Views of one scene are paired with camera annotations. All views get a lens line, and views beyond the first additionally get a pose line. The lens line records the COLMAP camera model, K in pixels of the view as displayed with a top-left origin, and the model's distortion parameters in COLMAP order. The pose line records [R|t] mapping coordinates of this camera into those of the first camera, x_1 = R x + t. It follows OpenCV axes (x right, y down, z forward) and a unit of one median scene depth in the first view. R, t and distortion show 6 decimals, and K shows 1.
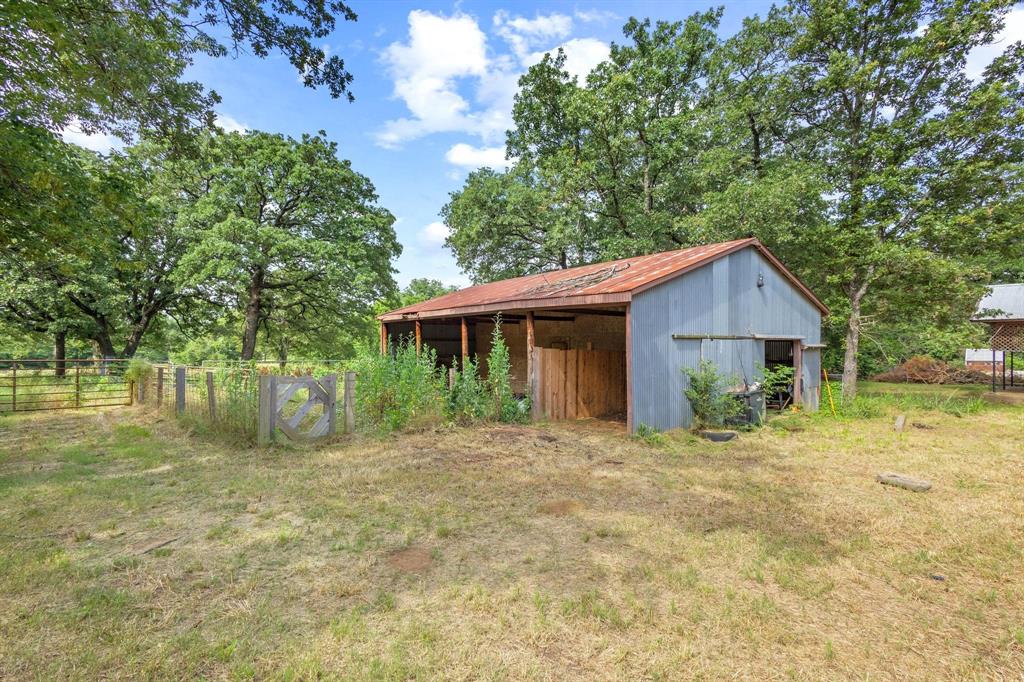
lens RADIAL K [[471.2, 0, 512.7], [0, 471.2, 342.7], [0, 0, 1]] dist [-0.001483, 0.000105]
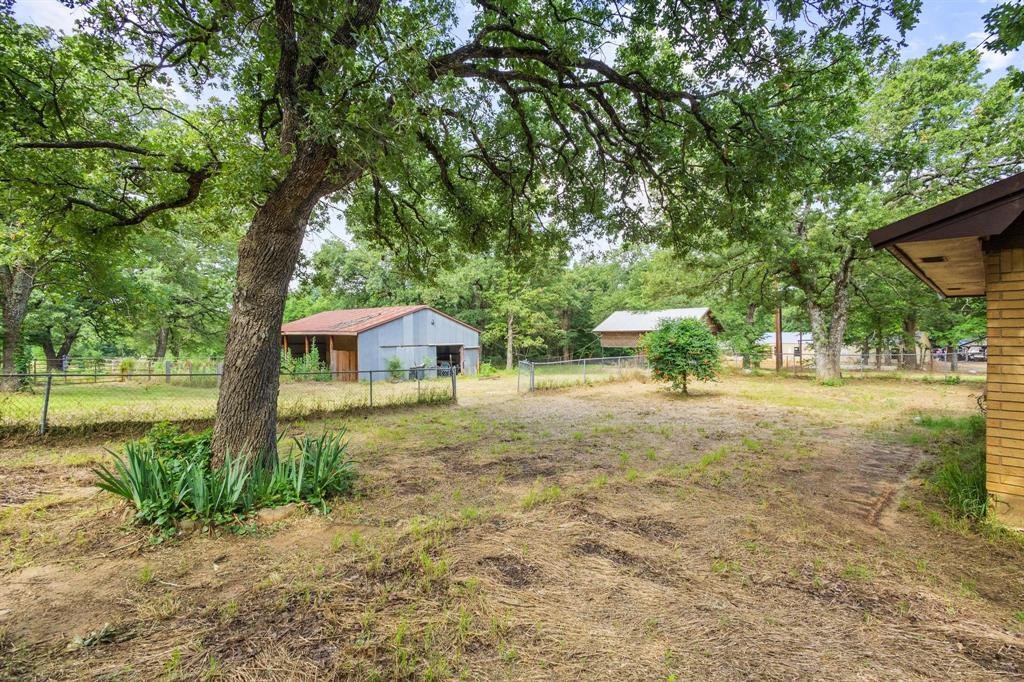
lens RADIAL K [[471.2, 0, 511.1], [0, 471.2, 341.0], [0, 0, 1]] dist [-0.001483, 0.000105]
pose [[0.980027, -0.008043, 0.198702, 0.409830], [0.005255, 0.999880, 0.014550, -0.060595], [-0.198795, -0.013216, 0.979952, -1.355879]]
